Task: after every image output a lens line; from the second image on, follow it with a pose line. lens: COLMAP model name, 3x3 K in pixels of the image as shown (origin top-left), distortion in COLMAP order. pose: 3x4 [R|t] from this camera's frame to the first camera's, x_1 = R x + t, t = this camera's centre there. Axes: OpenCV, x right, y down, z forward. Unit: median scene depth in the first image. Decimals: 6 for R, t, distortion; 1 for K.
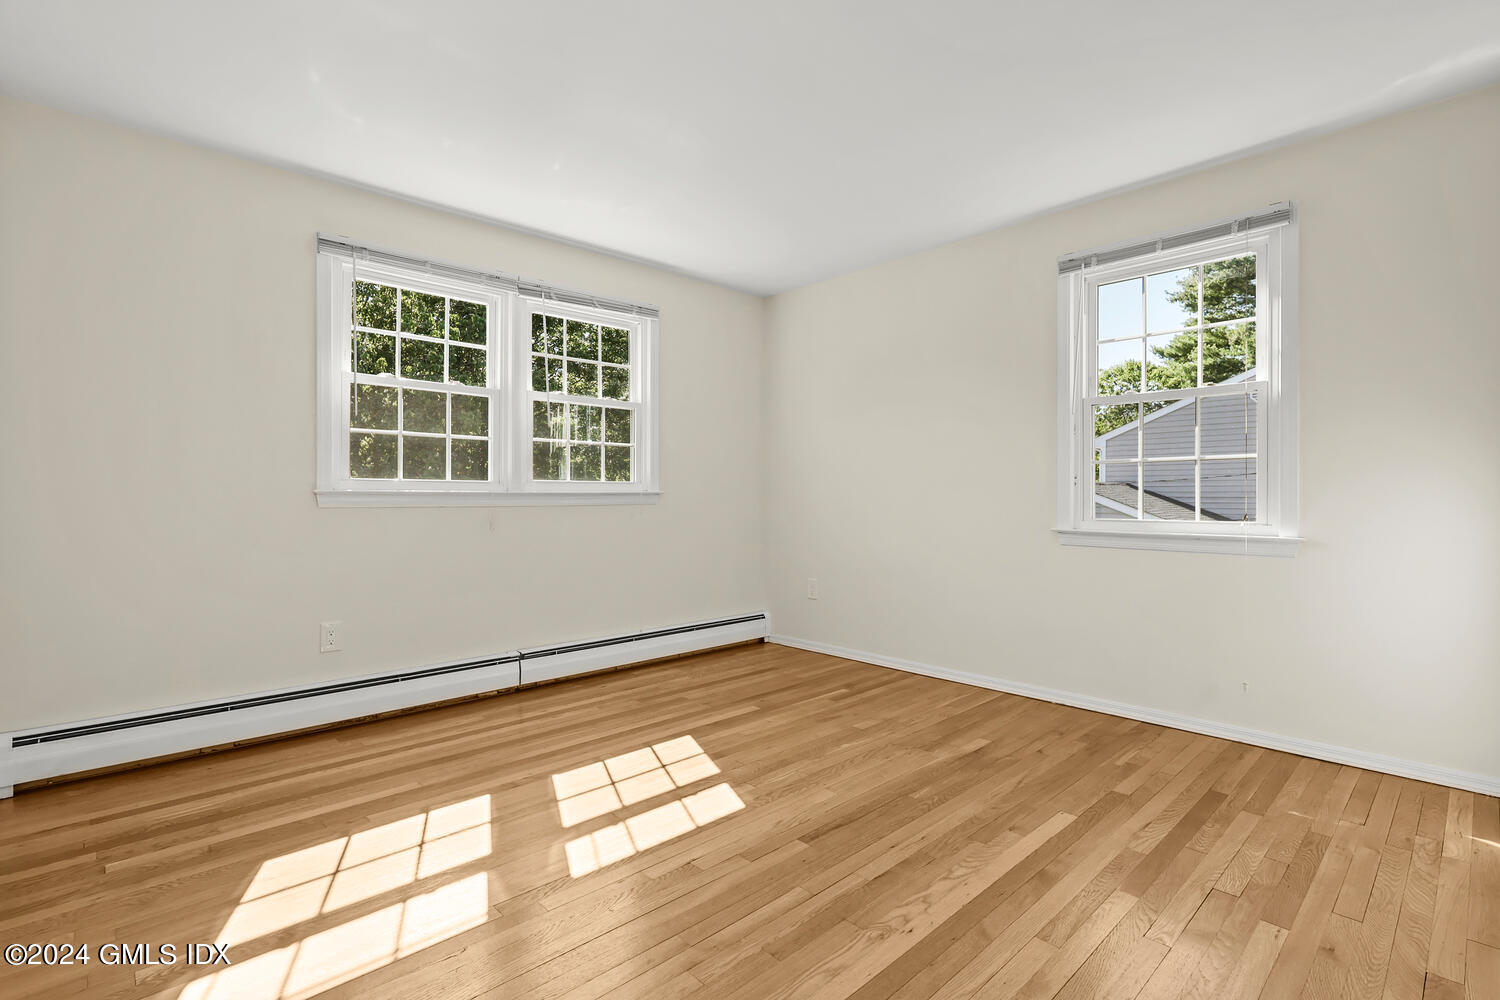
lens RADIAL K [[711.7, 0, 754.4], [0, 711.7, 492.1], [0, 0, 1]] dist [-0.023219, 0.037075]
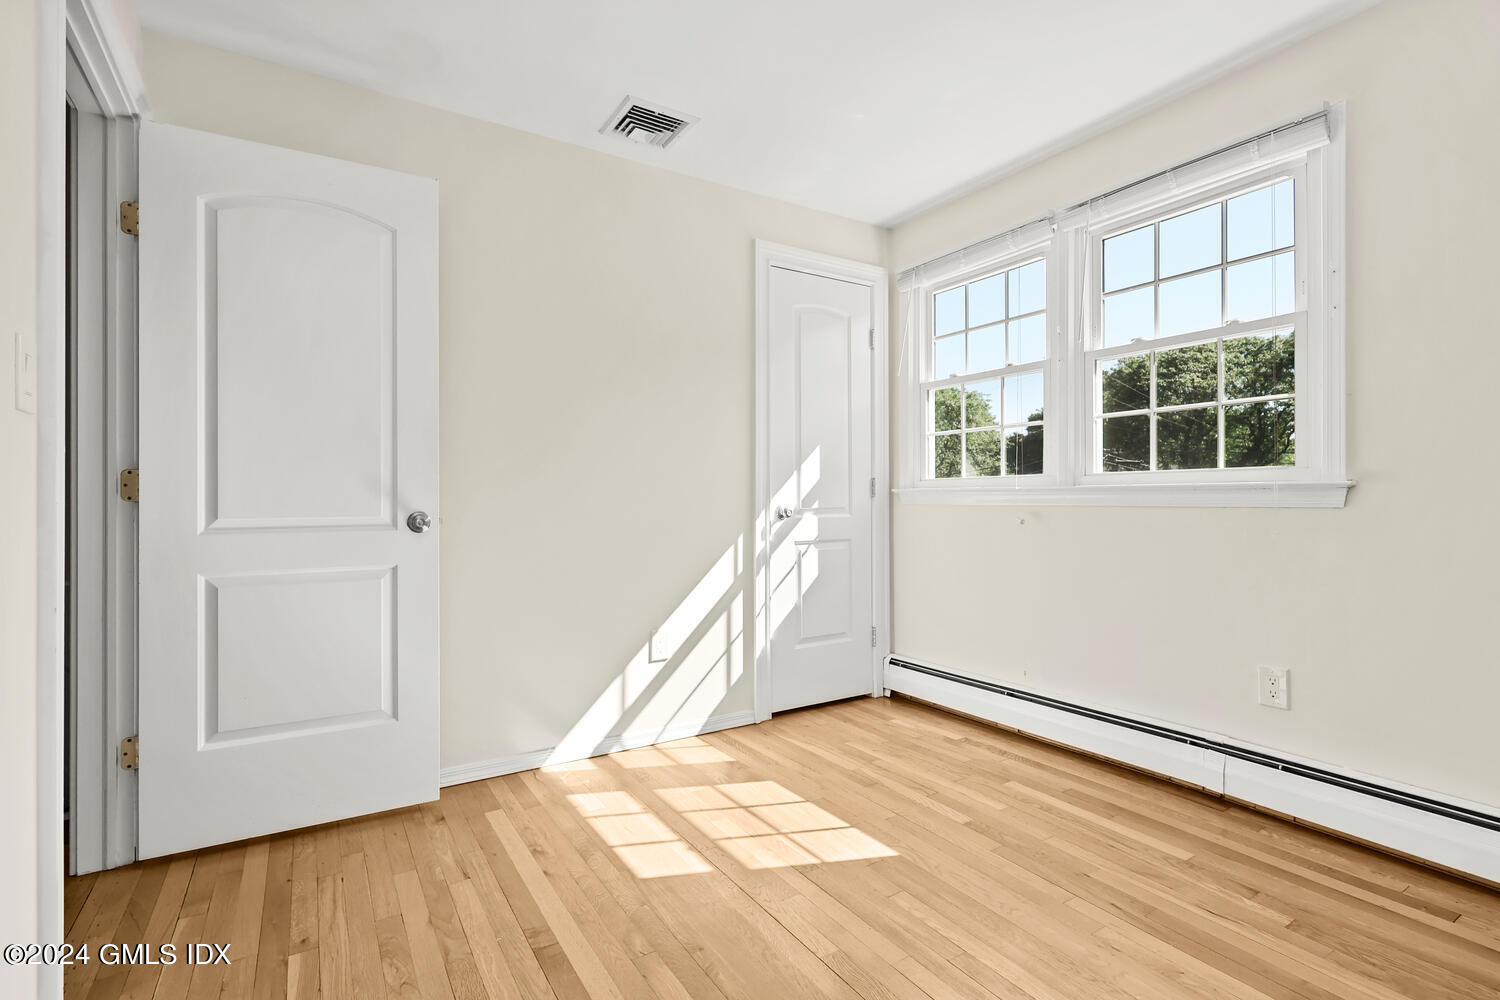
lens RADIAL K [[711.7, 0, 754.4], [0, 711.7, 492.1], [0, 0, 1]] dist [-0.023219, 0.037075]
pose [[-0.176898, 0.002255, -0.984227, 0.486827], [0.009852, 0.999951, 0.000520, 0.000584], [0.984180, -0.009604, -0.176911, 0.818284]]
